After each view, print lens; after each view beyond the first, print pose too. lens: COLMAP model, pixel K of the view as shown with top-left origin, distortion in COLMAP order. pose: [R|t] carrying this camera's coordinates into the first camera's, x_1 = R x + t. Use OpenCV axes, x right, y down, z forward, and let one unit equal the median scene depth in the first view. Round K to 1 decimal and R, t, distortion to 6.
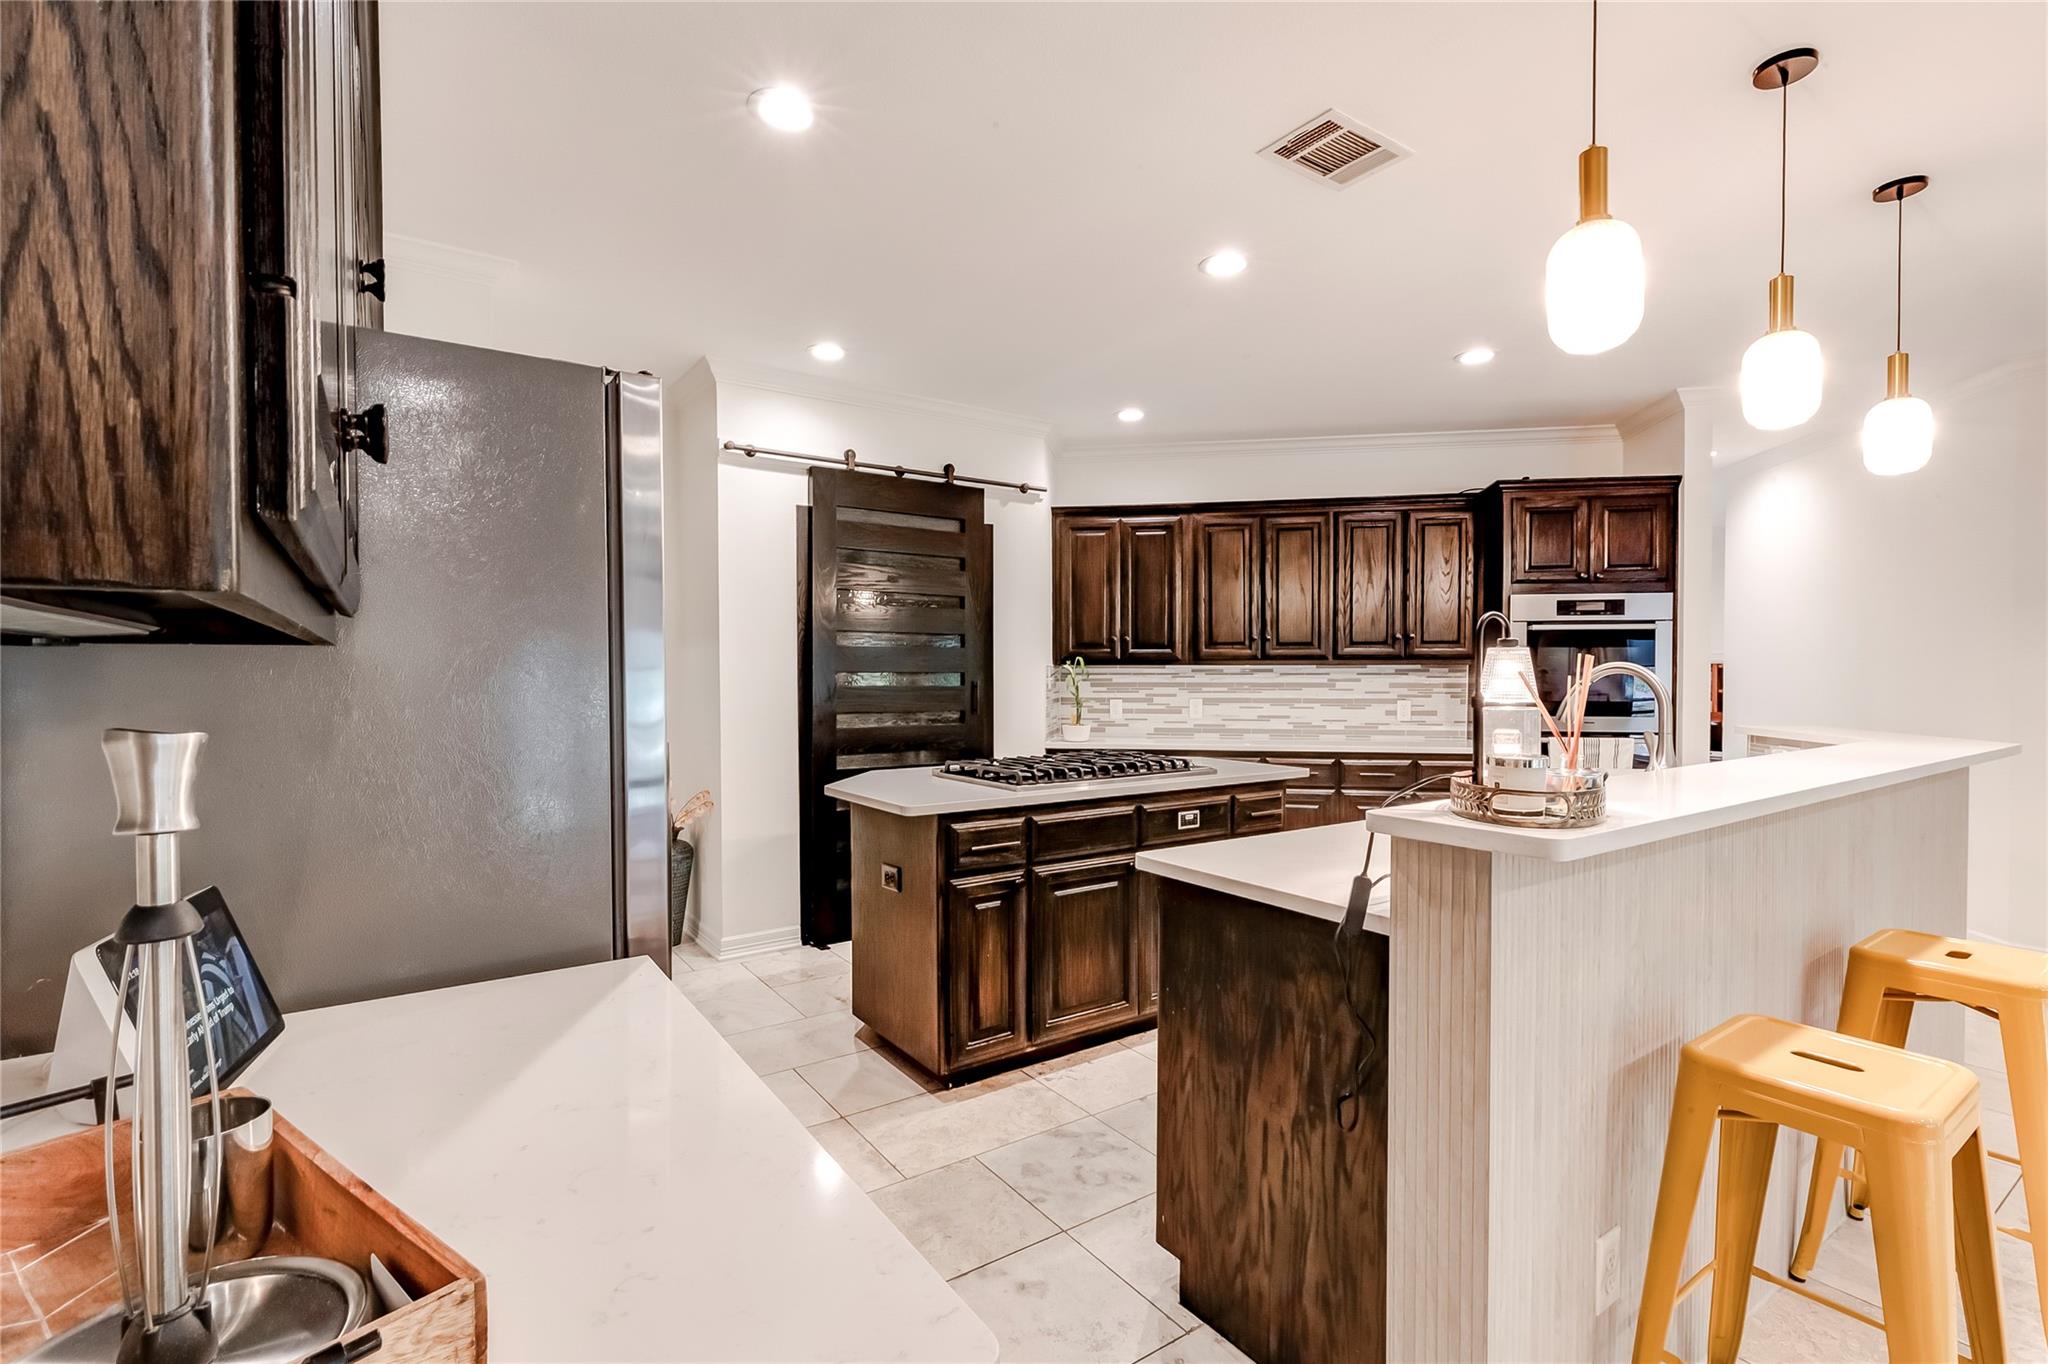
lens RADIAL K [[930.5, 0, 1028.4], [0, 930.5, 686.9], [0, 0, 1]] dist [0.001886, 0.000912]
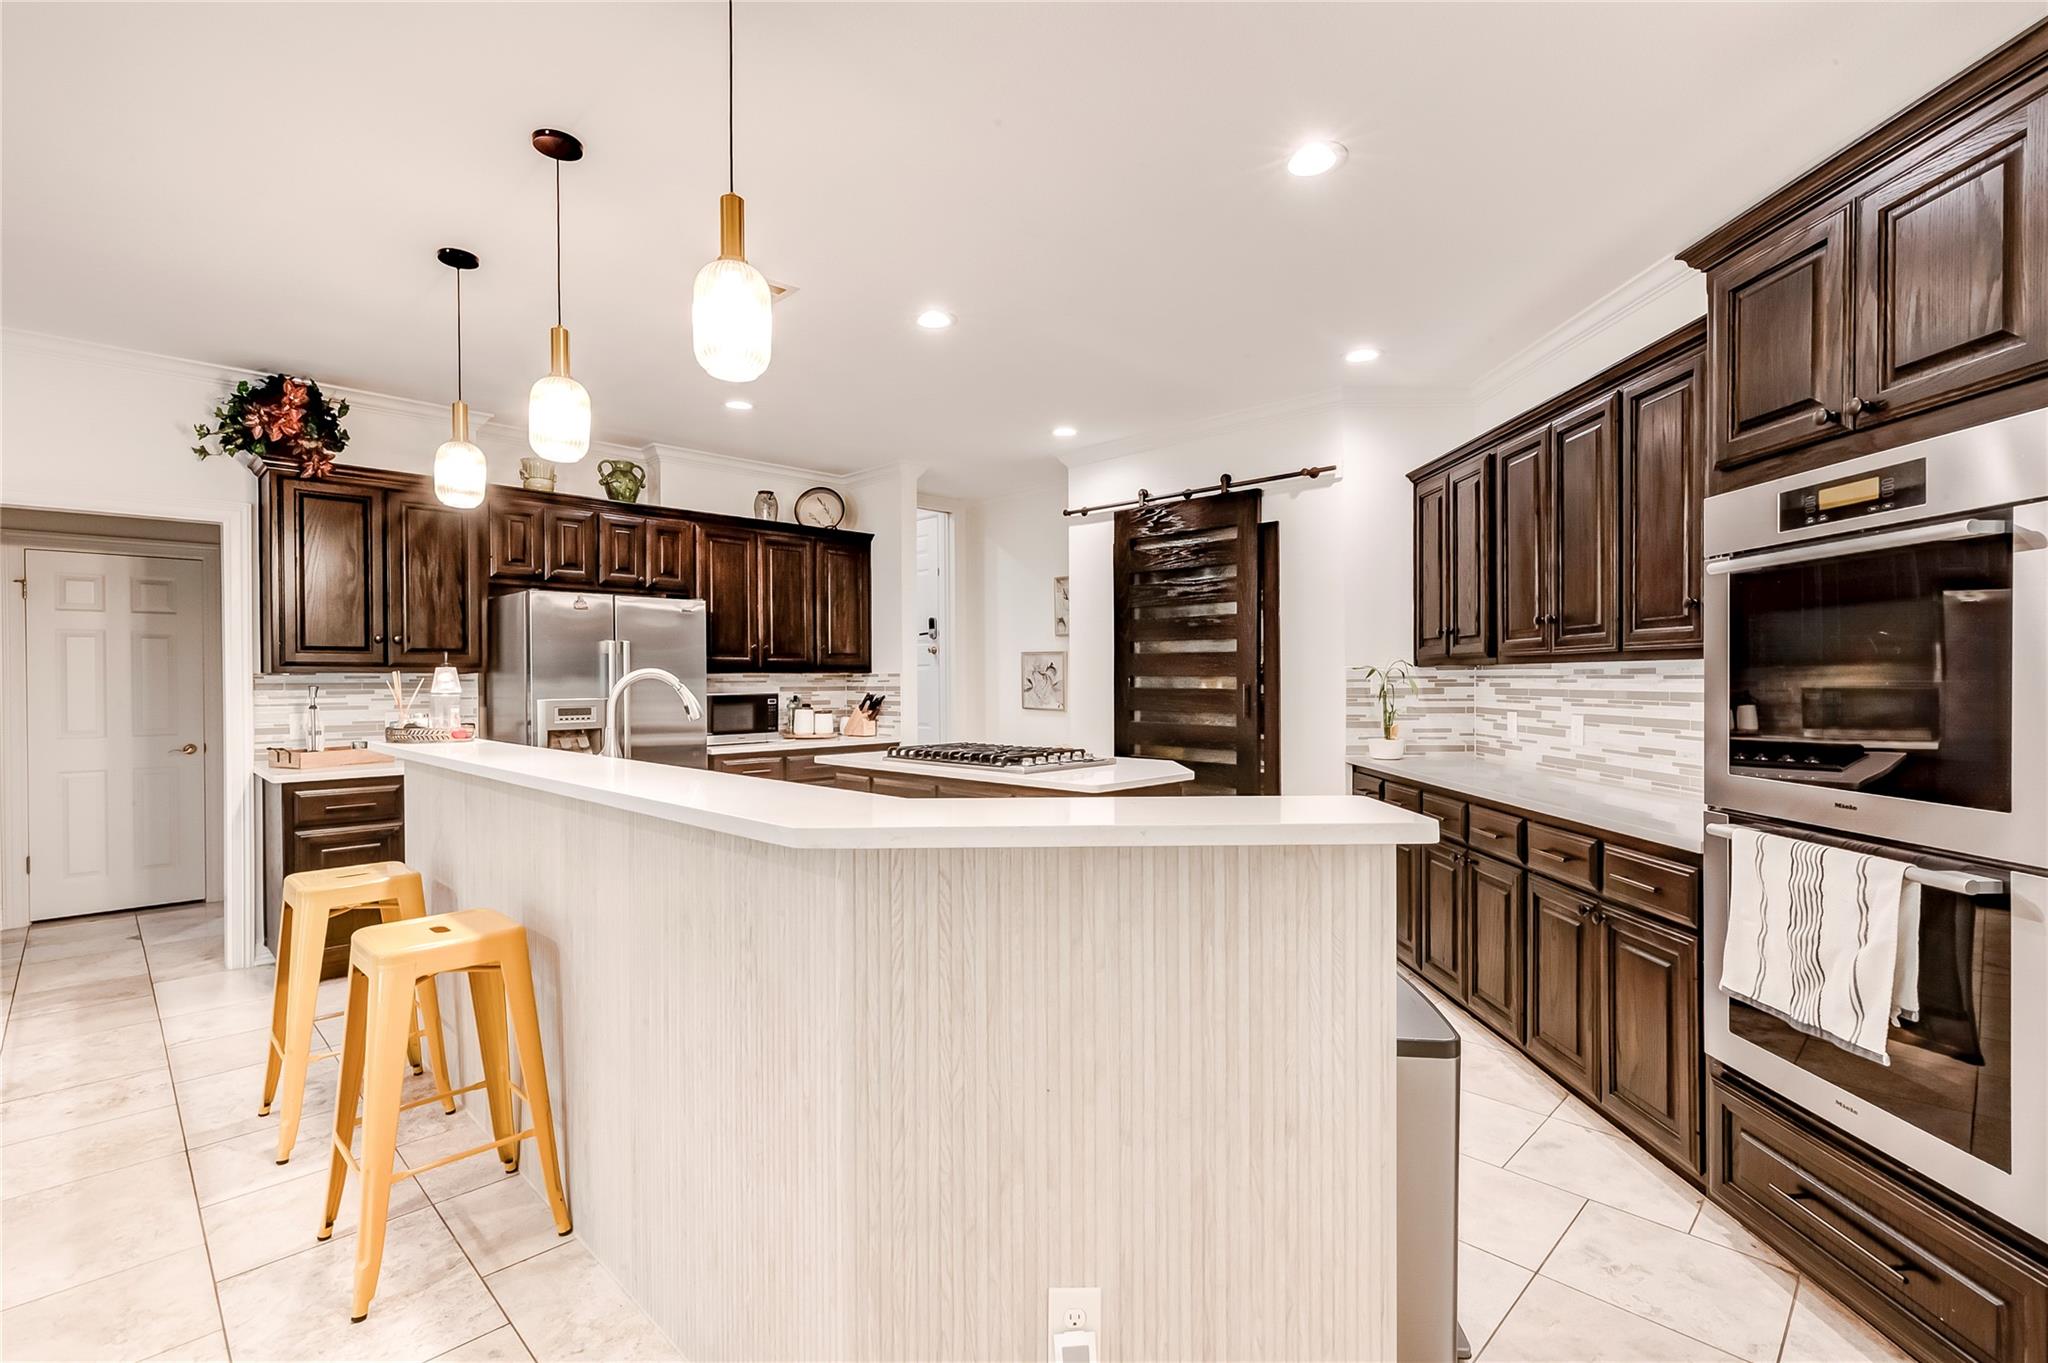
lens RADIAL K [[924.1, 0, 1031.6], [0, 924.1, 684.8], [0, 0, 1]] dist [0.000222, 0.000132]
pose [[0.183573, 0.008651, -0.982968, 0.902276], [-0.012659, 0.999899, 0.006436, -0.009457], [0.982925, 0.011262, 0.183664, 0.613263]]
